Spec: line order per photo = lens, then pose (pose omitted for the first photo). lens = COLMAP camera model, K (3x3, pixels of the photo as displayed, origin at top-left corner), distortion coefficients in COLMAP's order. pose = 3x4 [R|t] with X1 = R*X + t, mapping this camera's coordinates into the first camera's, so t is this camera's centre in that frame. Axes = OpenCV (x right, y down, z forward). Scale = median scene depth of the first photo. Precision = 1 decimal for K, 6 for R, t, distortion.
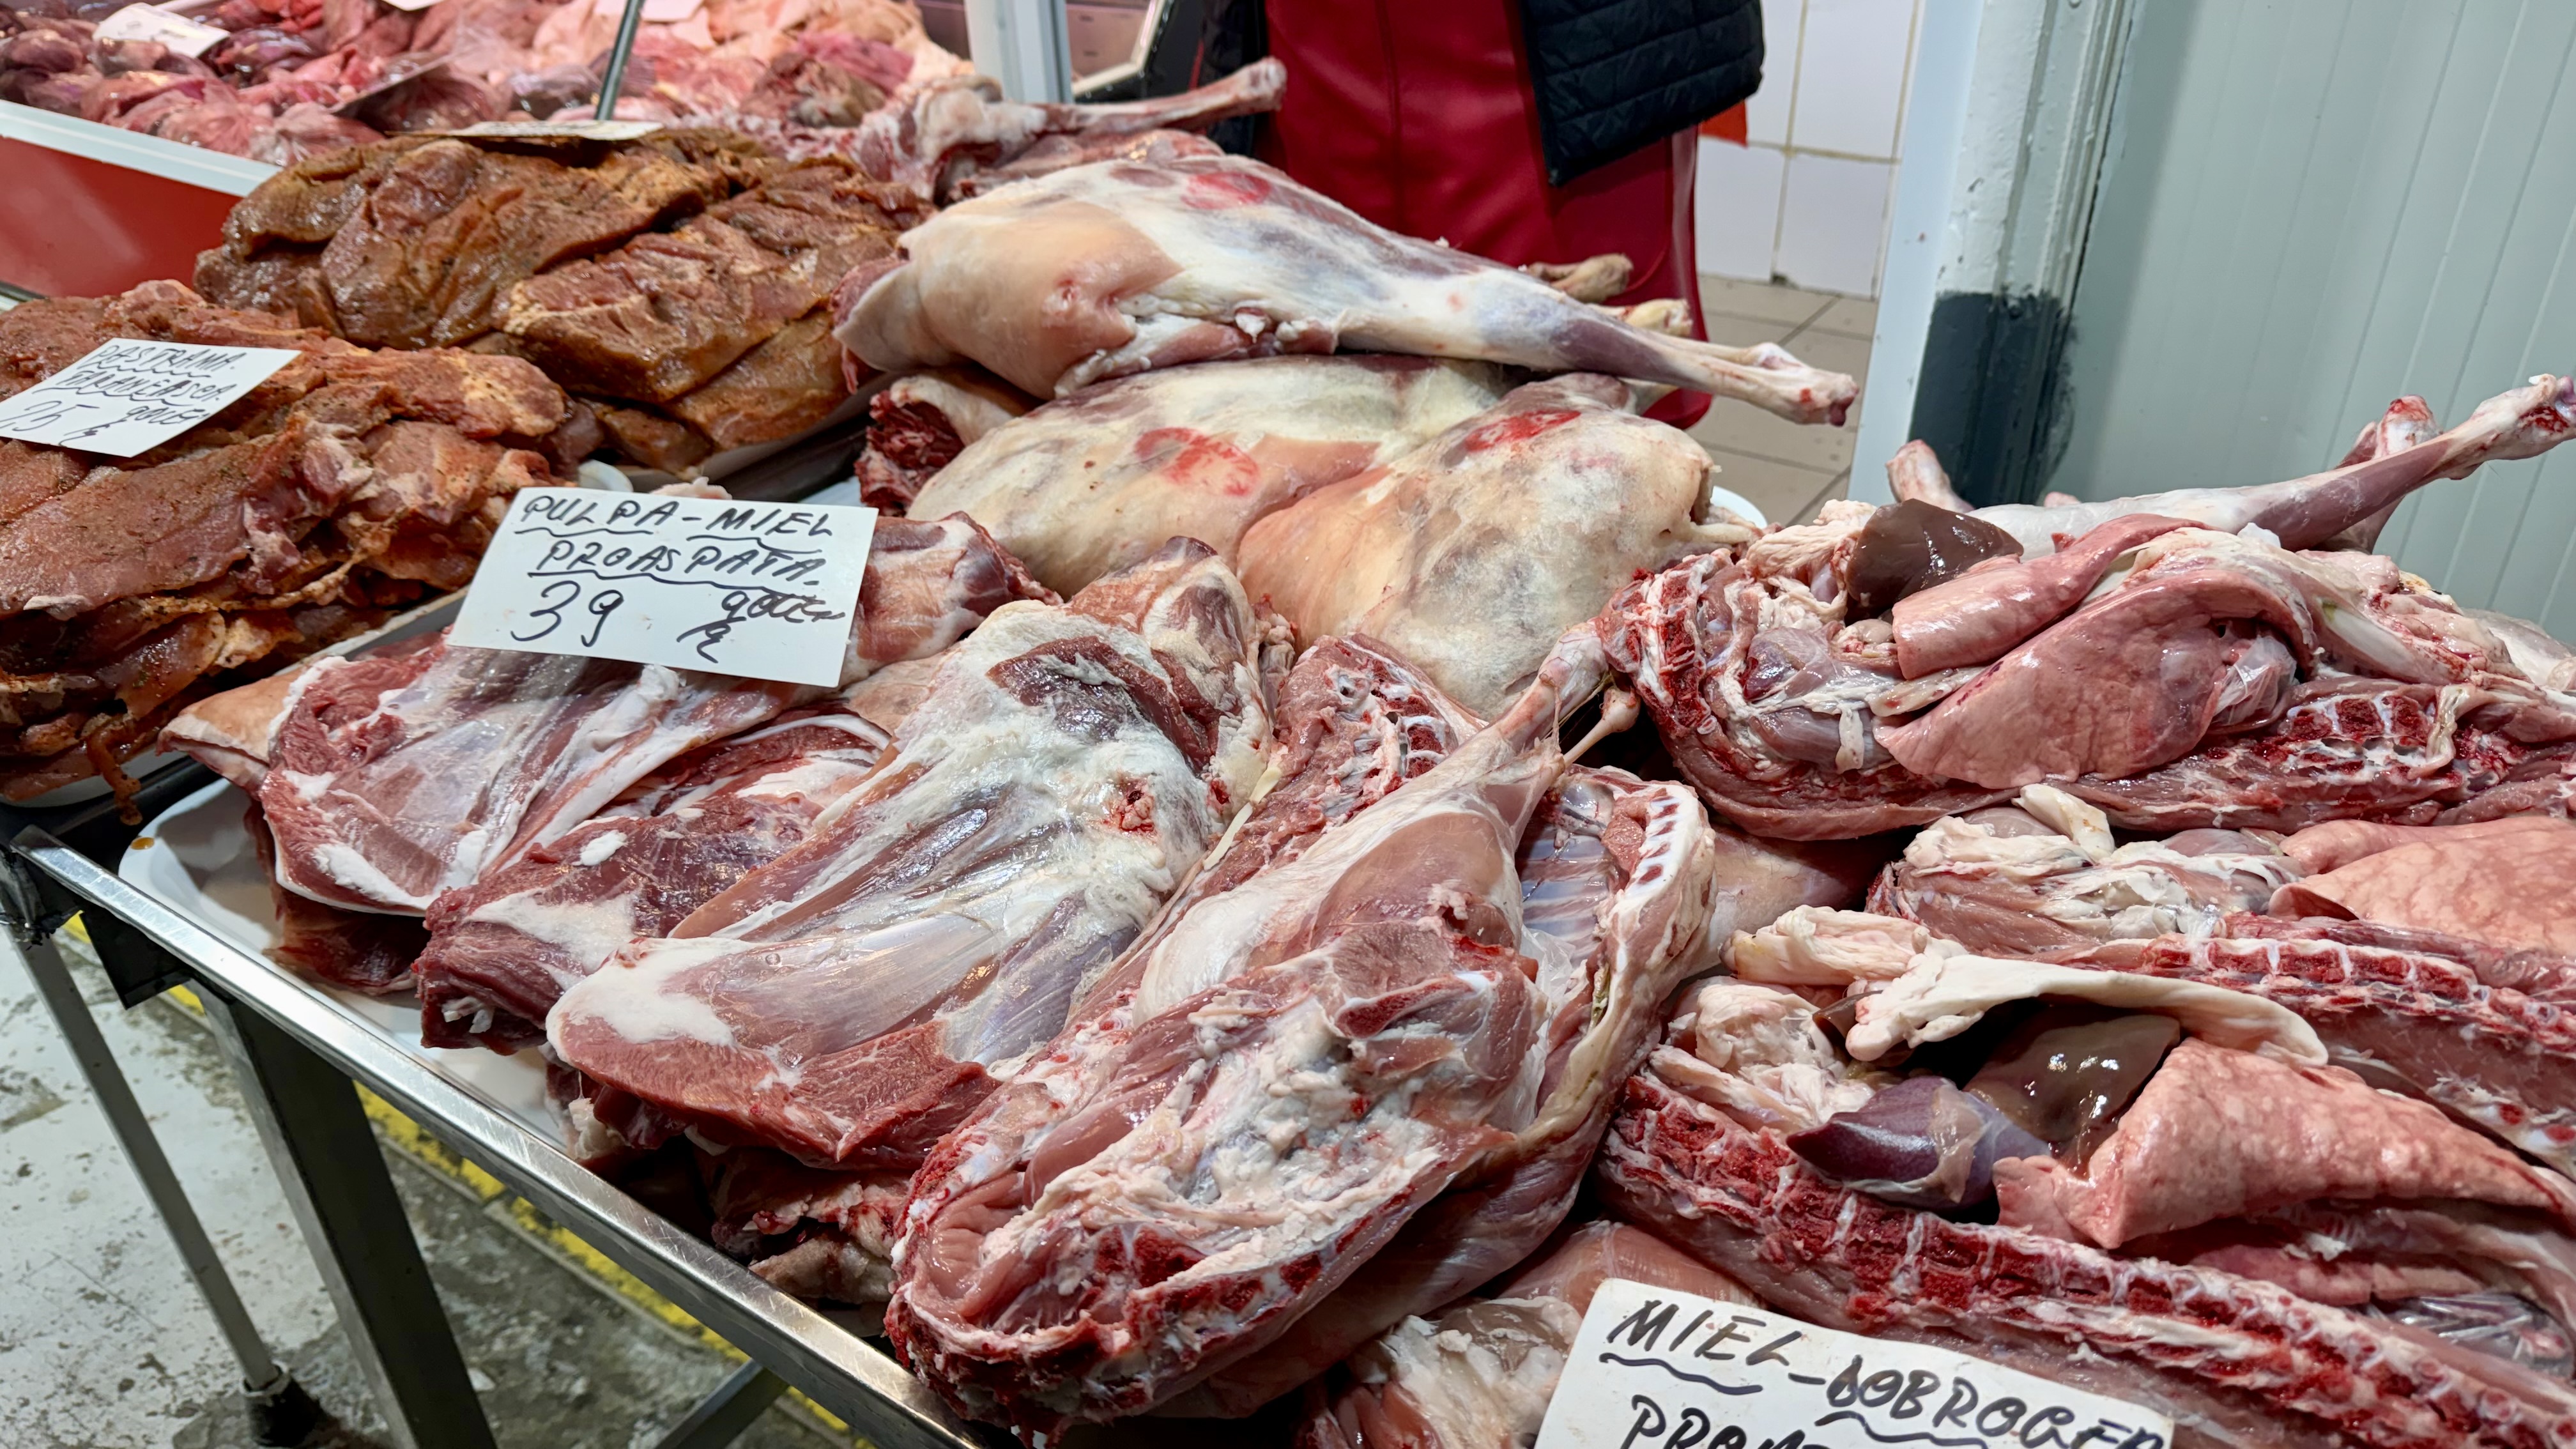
lens RADIAL K [[1819.5, 0, 1283.5], [0, 1819.5, 731.9], [0, 0, 1]] dist [0.054093, -0.088772]
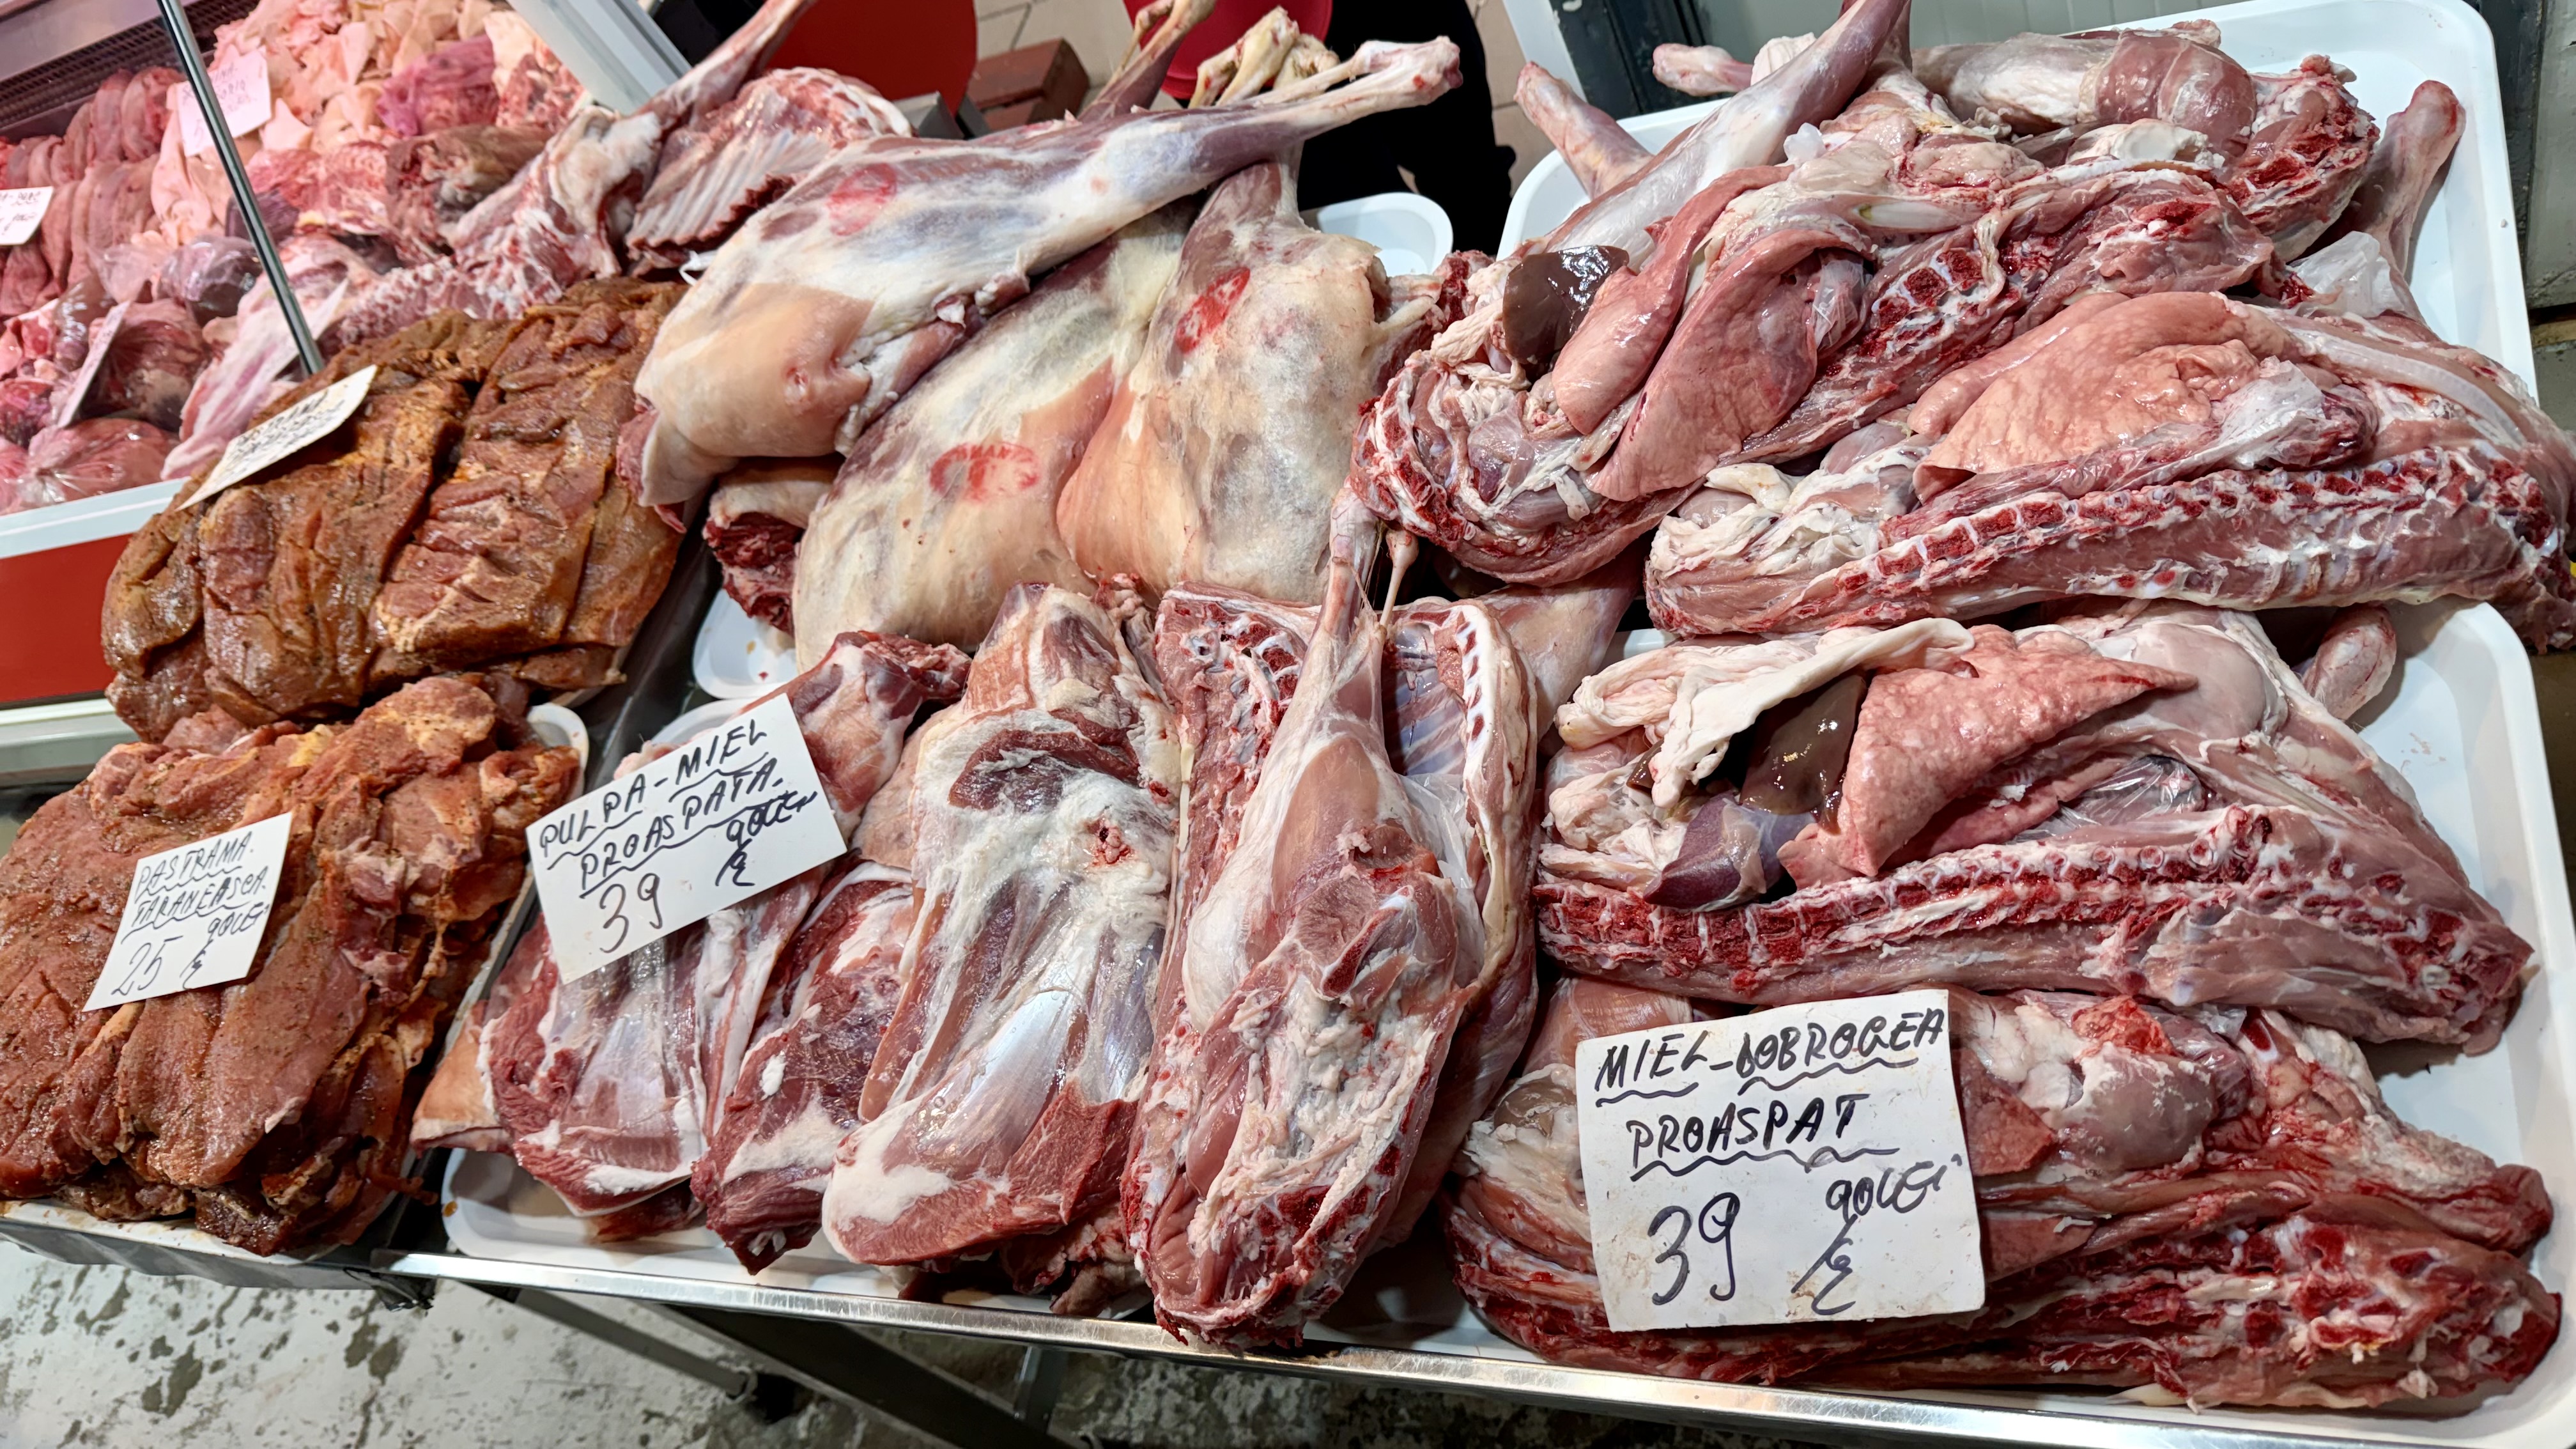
lens RADIAL K [[1819.7, 0, 1301.4], [0, 1819.7, 702.7], [0, 0, 1]] dist [0.054093, -0.088772]
pose [[0.857473, -0.510033, -0.067876, 0.160064], [0.509413, 0.822967, 0.251444, -0.272634], [-0.072385, -0.250183, 0.965489, -0.194953]]
